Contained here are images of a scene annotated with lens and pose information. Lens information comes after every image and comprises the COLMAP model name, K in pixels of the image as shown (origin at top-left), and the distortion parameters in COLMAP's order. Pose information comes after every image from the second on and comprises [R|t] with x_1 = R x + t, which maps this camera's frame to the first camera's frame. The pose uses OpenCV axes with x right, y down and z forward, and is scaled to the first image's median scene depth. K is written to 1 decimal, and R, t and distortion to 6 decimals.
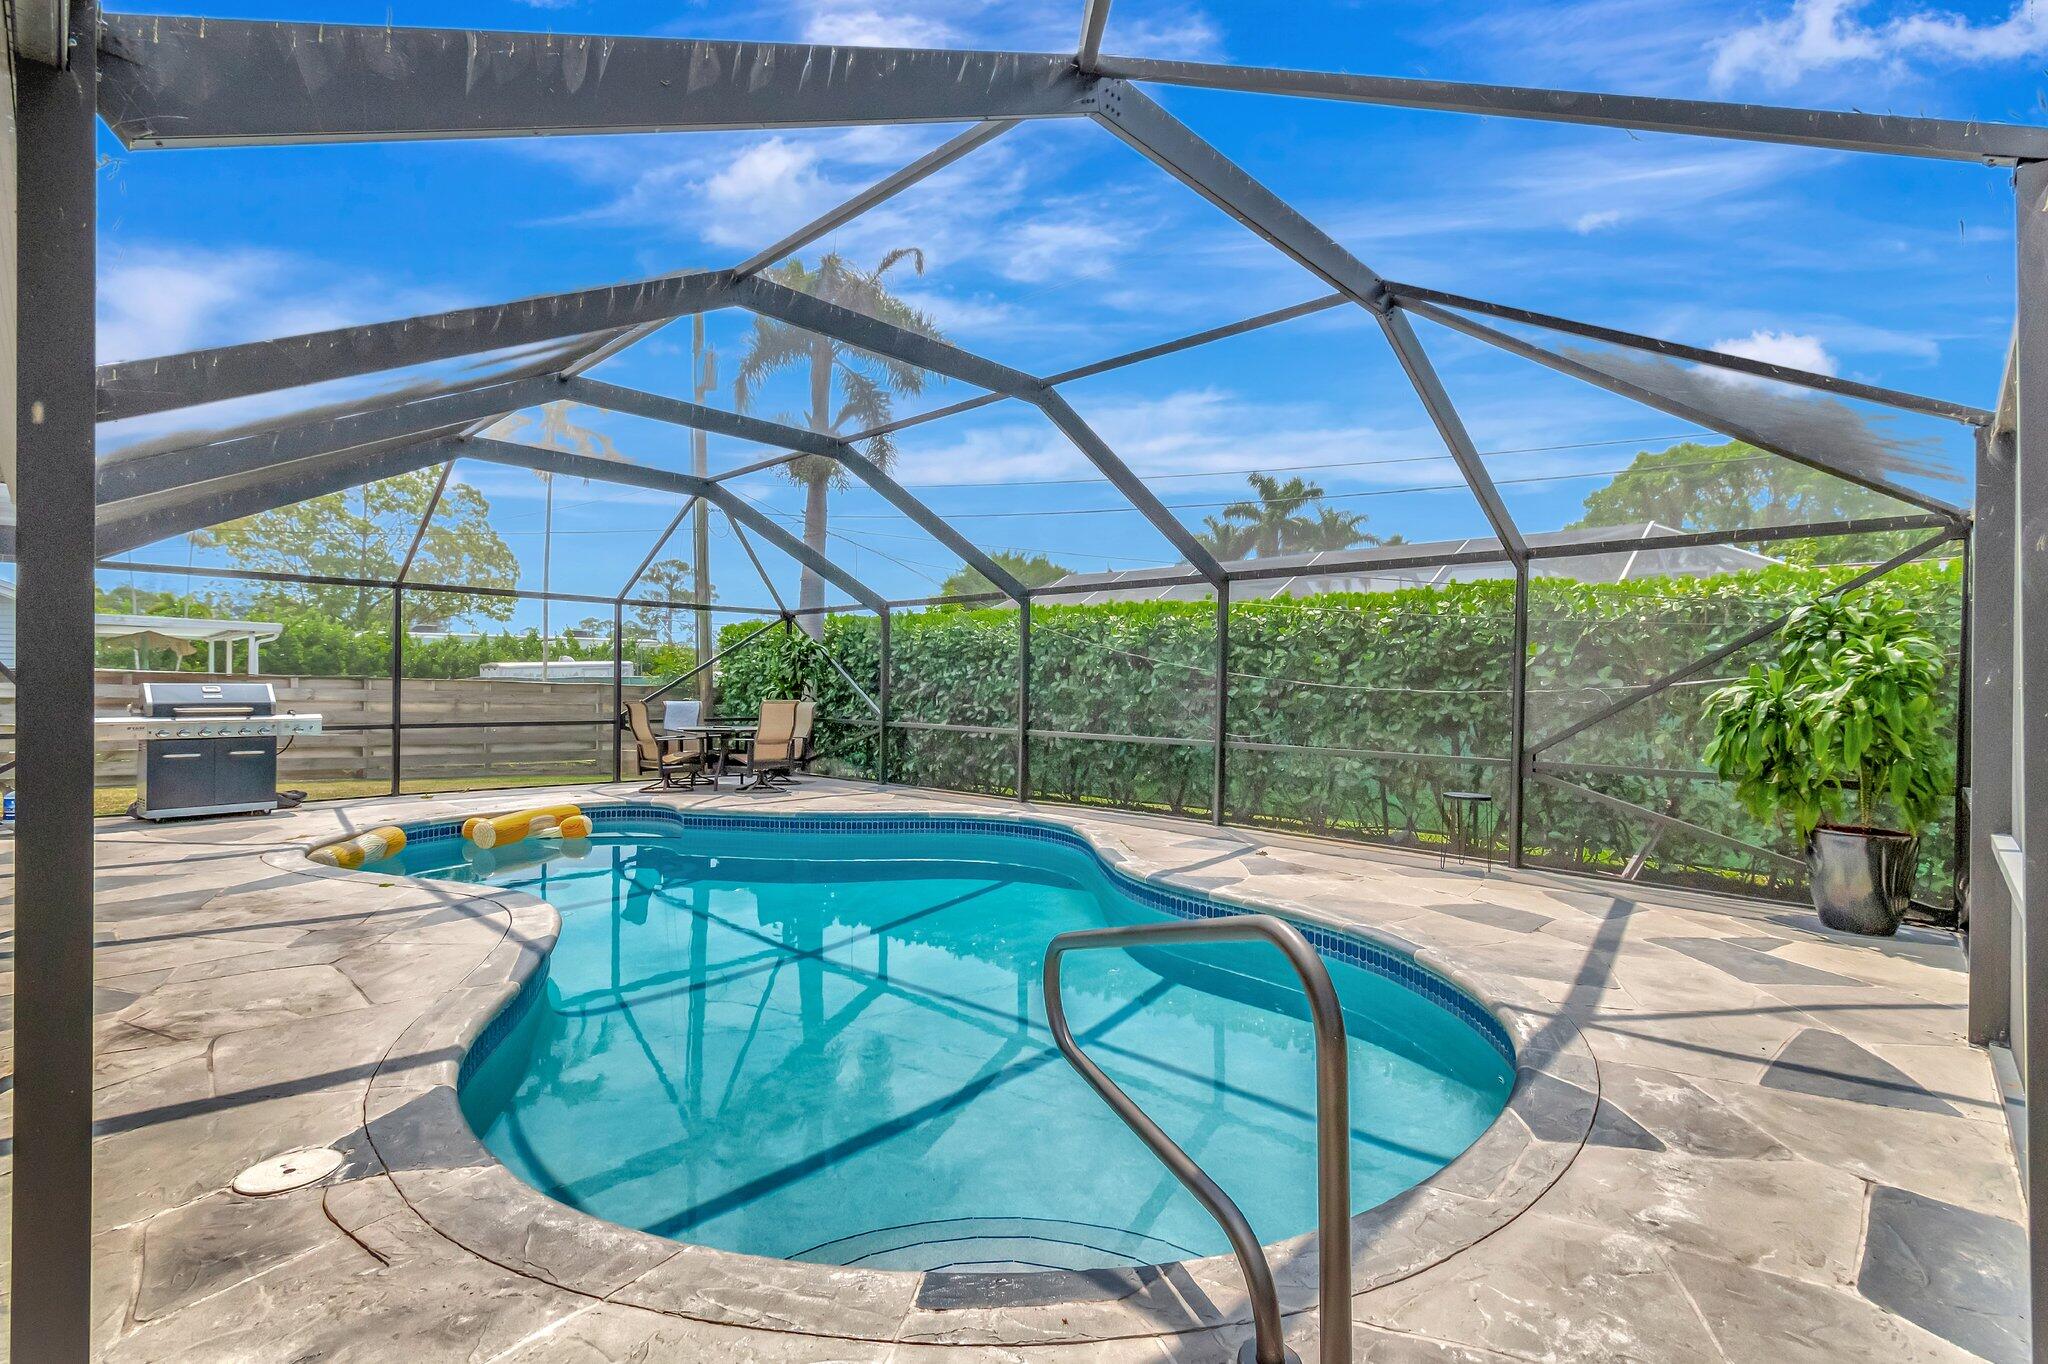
lens RADIAL K [[913.8, 0, 1024.0], [0, 913.8, 682.0], [0, 0, 1]] dist [-0.000040, 0.000288]
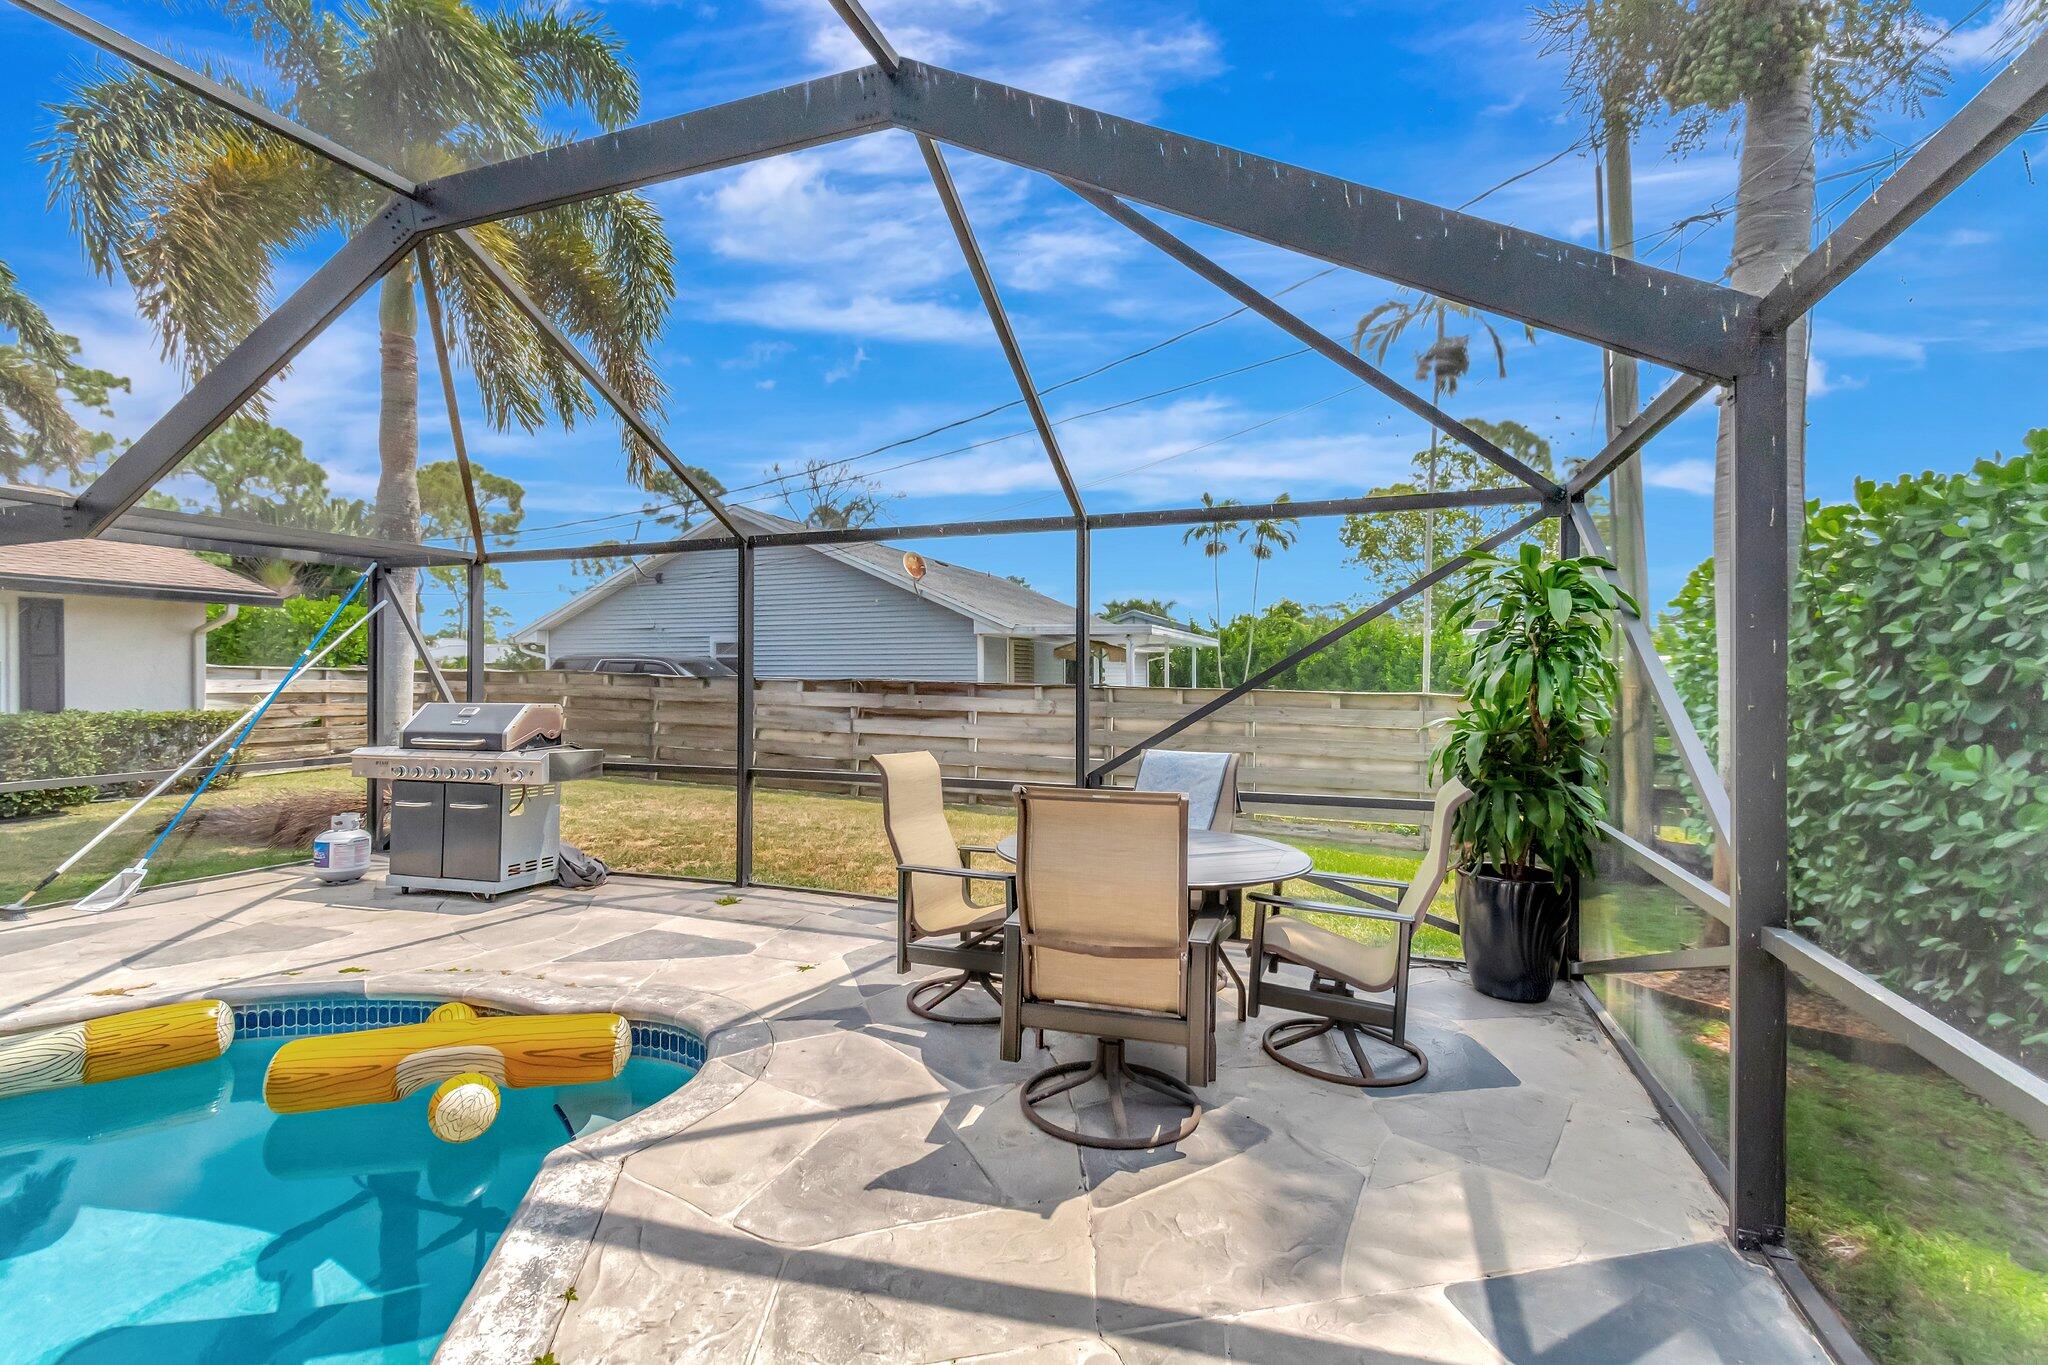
lens RADIAL K [[913.8, 0, 1024.0], [0, 913.8, 682.5], [0, 0, 1]] dist [-0.000040, 0.000288]
pose [[0.397157, -0.002778, -0.917747, -0.075942], [0.004126, 0.999991, -0.001241, -0.013302], [0.917742, -0.003294, 0.397164, 1.178289]]
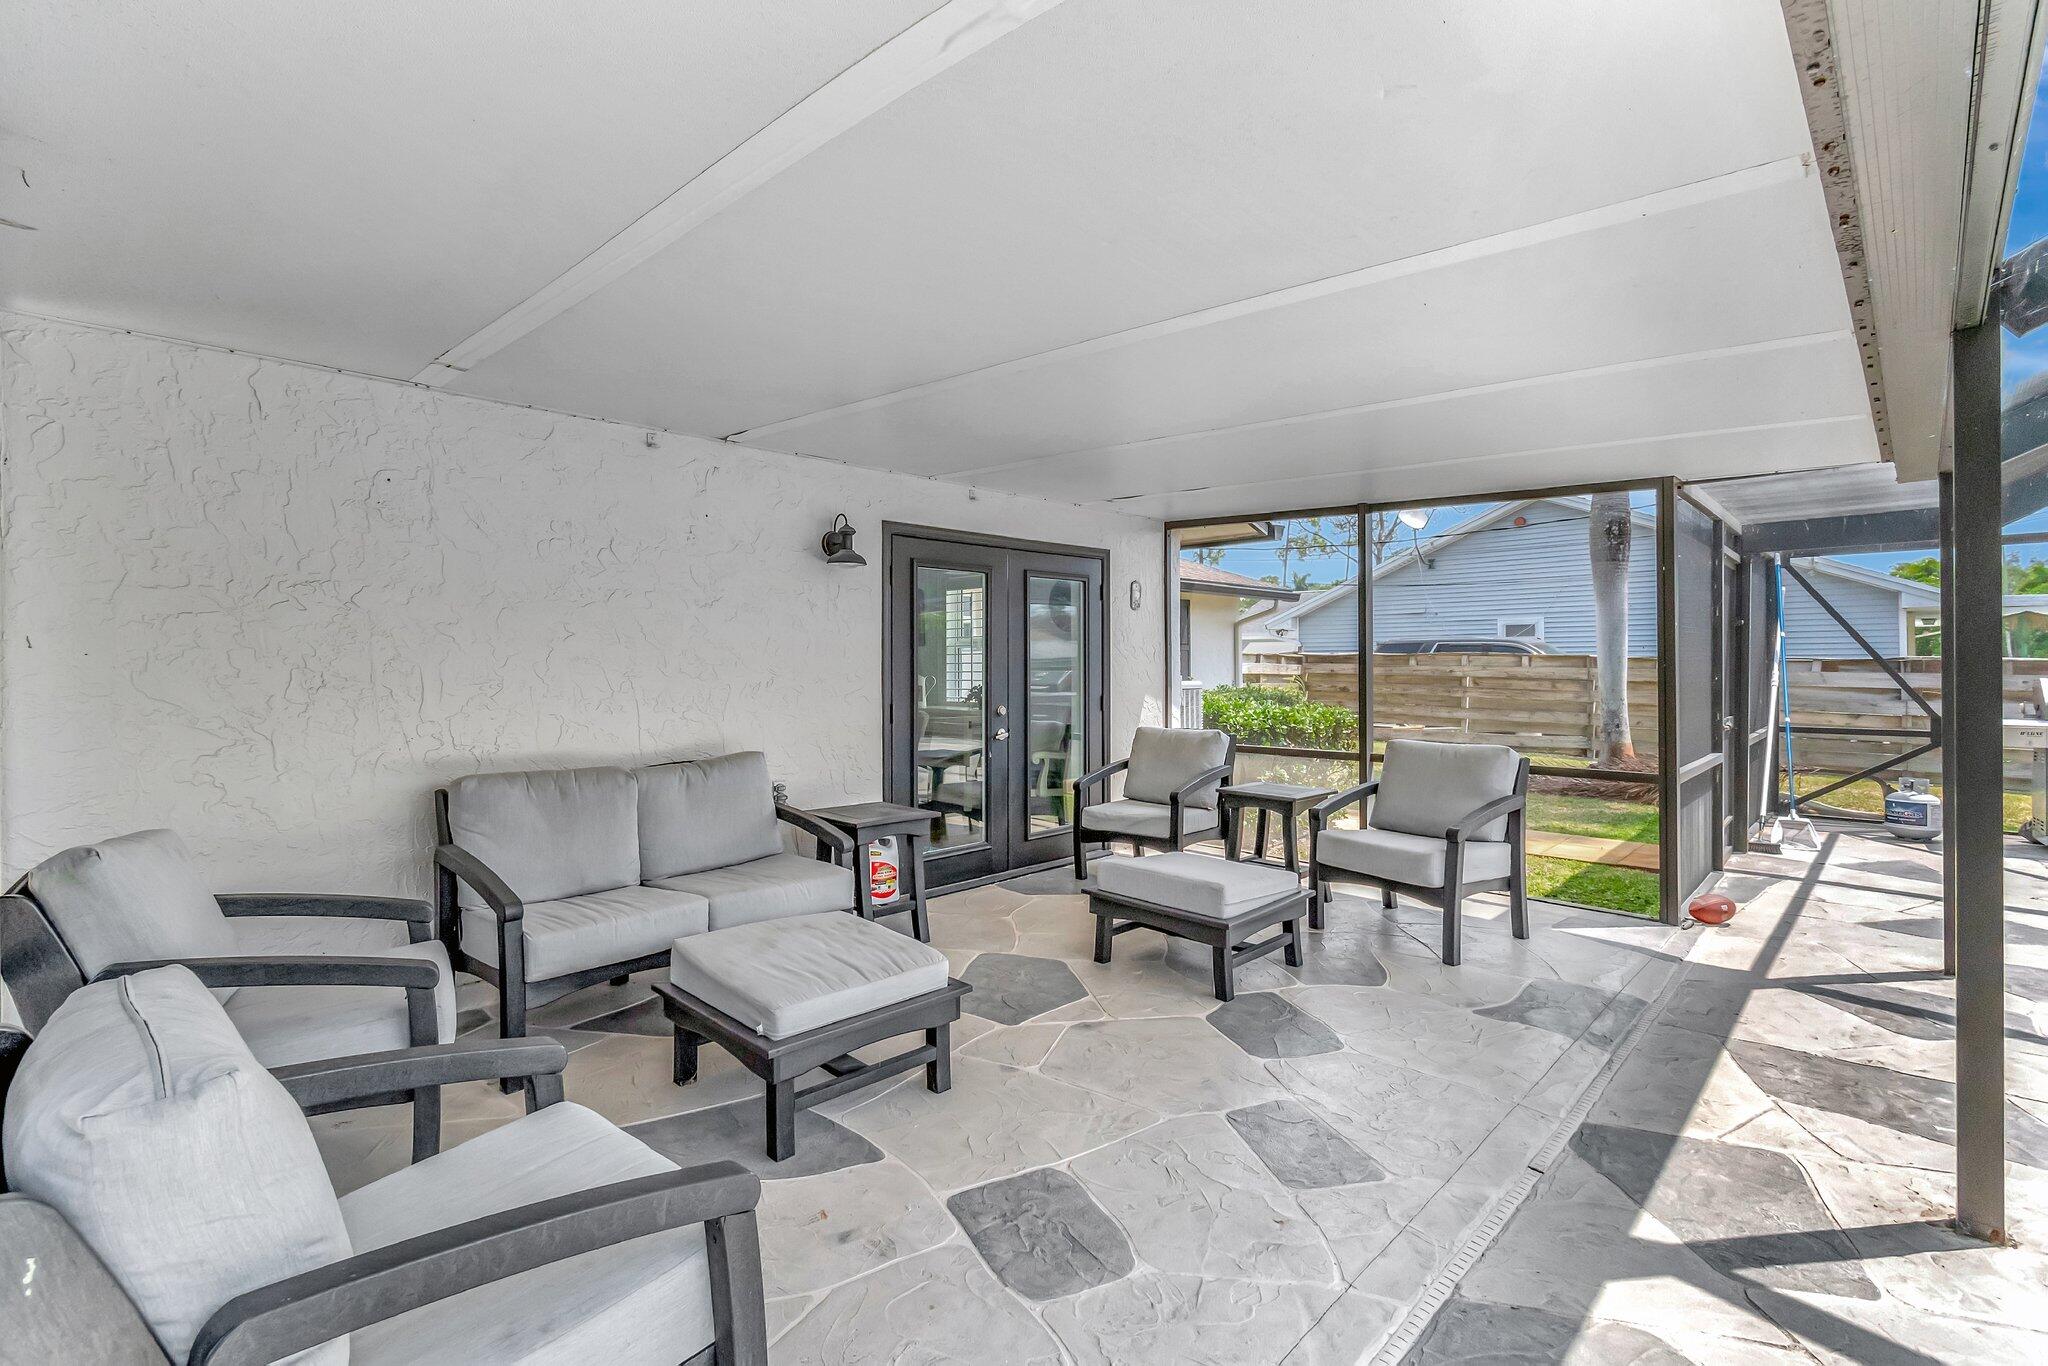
lens RADIAL K [[919.1, 0, 1025.7], [0, 919.1, 672.8], [0, 0, 1]] dist [-0.001850, -0.000386]
pose [[-0.001041, 0.000746, -0.999999, -0.124804], [0.008730, 0.999962, 0.000737, -0.011663], [0.999961, -0.008729, -0.001048, 0.098704]]
